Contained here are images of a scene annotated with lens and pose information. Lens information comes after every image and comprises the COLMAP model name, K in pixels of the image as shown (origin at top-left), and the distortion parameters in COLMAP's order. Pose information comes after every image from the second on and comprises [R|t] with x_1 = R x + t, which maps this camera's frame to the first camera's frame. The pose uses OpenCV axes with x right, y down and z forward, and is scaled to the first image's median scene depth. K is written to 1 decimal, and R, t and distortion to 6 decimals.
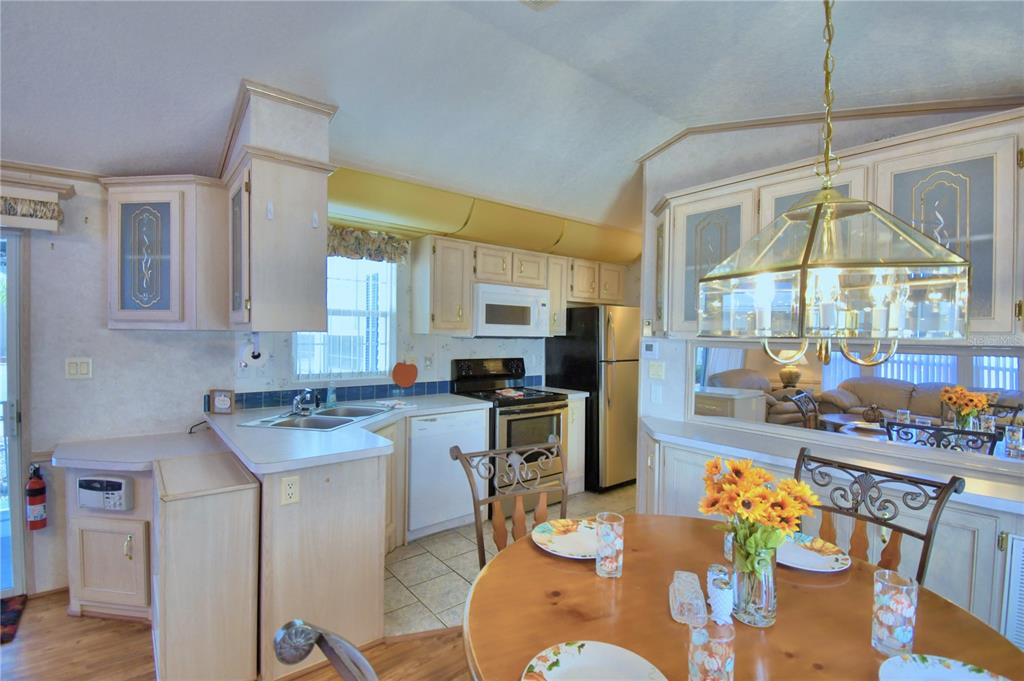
lens RADIAL K [[453.2, 0, 512.5], [0, 453.2, 346.5], [0, 0, 1]] dist [0.006773, -0.015588]
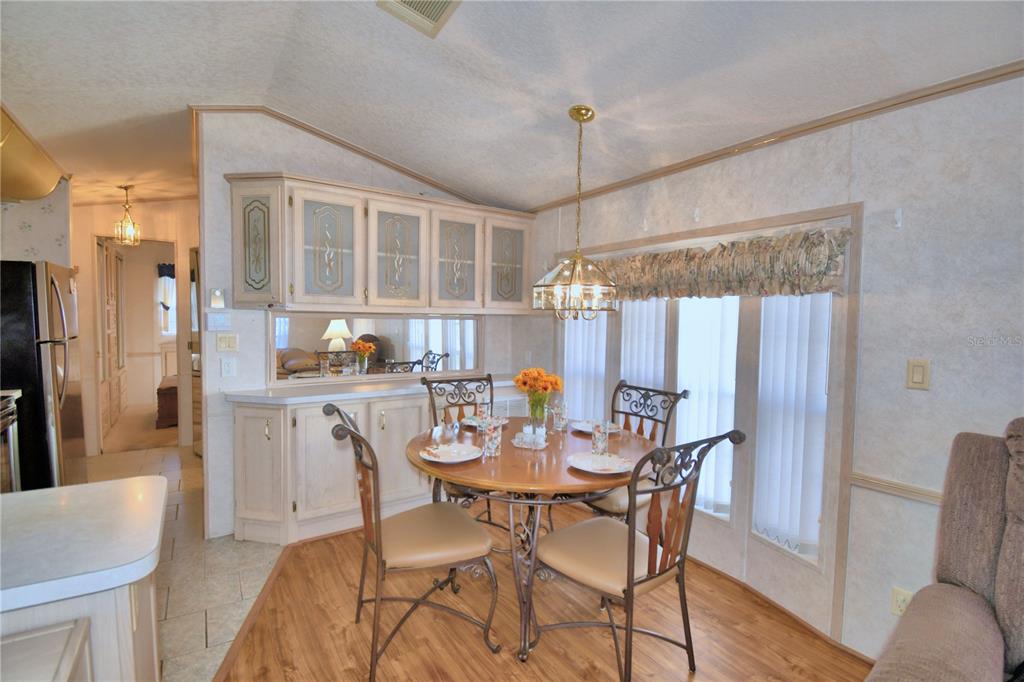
lens RADIAL K [[453.2, 0, 496.7], [0, 453.2, 340.9], [0, 0, 1]] dist [0.006773, -0.015588]
pose [[0.087906, -0.063564, 0.994099, -0.455359], [0.014586, 0.997937, 0.062519, -0.003245], [-0.996022, 0.009004, 0.088651, 0.281124]]
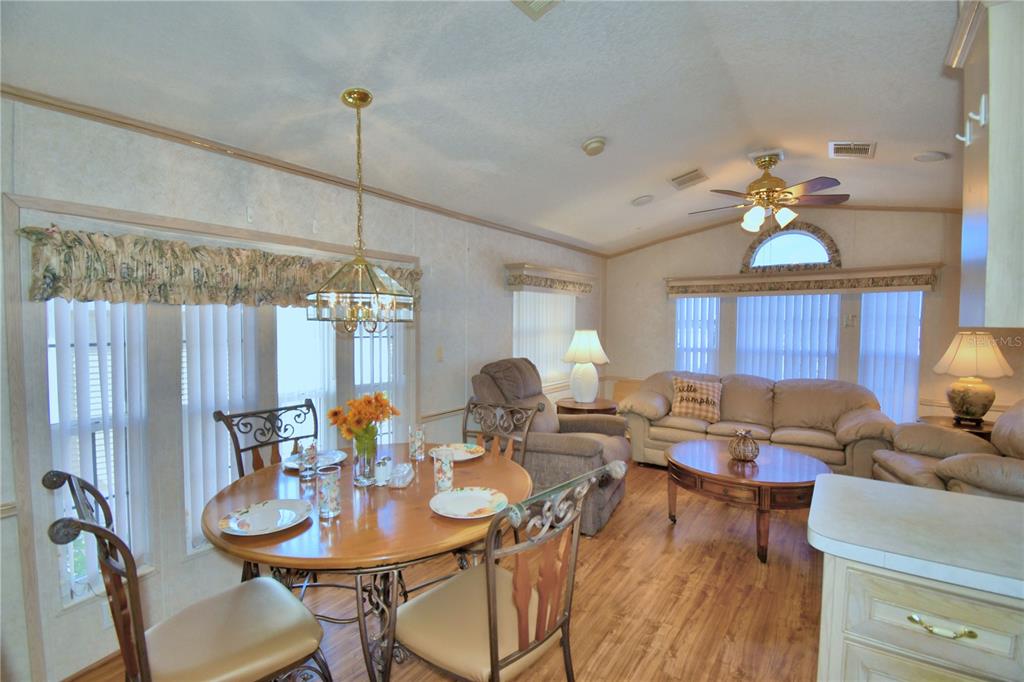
lens RADIAL K [[453.2, 0, 509.6], [0, 453.2, 344.3], [0, 0, 1]] dist [0.006773, -0.015588]
pose [[-0.957826, -0.004837, -0.287307, 0.122563], [-0.025662, 0.997303, 0.068761, -0.018151], [0.286200, 0.073234, -0.955367, 0.768754]]
